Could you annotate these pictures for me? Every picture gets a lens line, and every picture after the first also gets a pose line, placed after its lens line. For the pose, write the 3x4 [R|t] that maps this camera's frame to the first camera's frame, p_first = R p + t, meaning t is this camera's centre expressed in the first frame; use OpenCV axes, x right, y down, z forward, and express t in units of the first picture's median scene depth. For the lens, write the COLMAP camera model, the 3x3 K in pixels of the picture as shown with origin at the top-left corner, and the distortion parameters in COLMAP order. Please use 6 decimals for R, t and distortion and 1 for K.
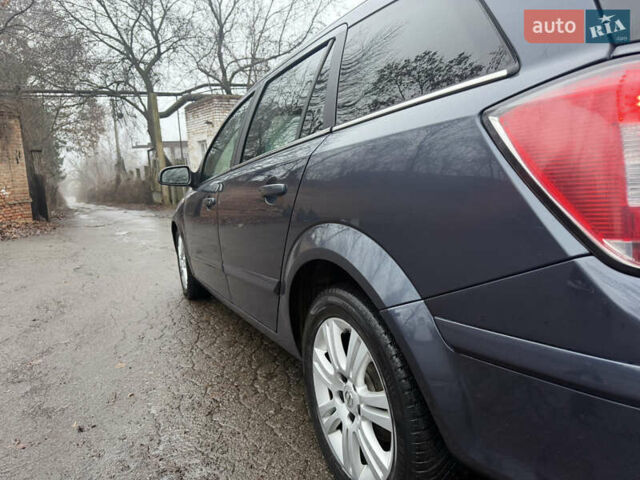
lens RADIAL K [[451.2, 0, 324.6], [0, 451.2, 240.3], [0, 0, 1]] dist [0.024909, -0.023292]
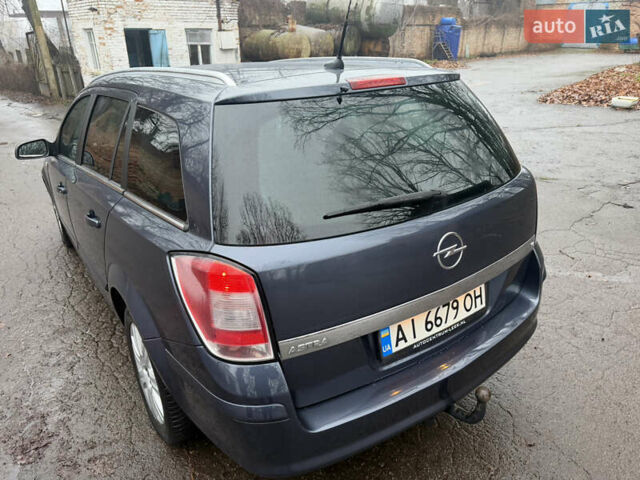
lens RADIAL K [[451.2, 0, 319.7], [0, 451.2, 239.7], [0, 0, 1]] dist [0.024909, -0.023292]
pose [[0.987727, -0.031179, 0.153044, 0.250188], [-0.007221, 0.969709, 0.244156, -0.288706], [-0.156021, -0.242265, 0.957583, -0.284086]]
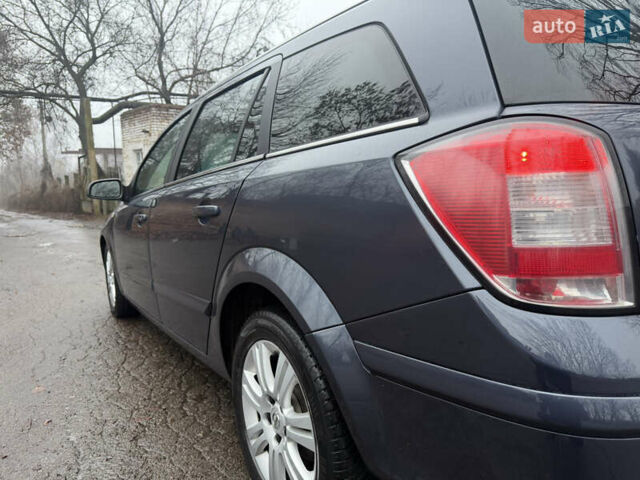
lens RADIAL K [[451.2, 0, 323.2], [0, 451.2, 239.3], [0, 0, 1]] dist [0.024909, -0.023292]
pose [[0.991739, 0.019098, 0.126843, 0.013280], [-0.014799, 0.999287, -0.034747, -0.014007], [-0.127416, 0.032583, 0.991314, -0.023048]]
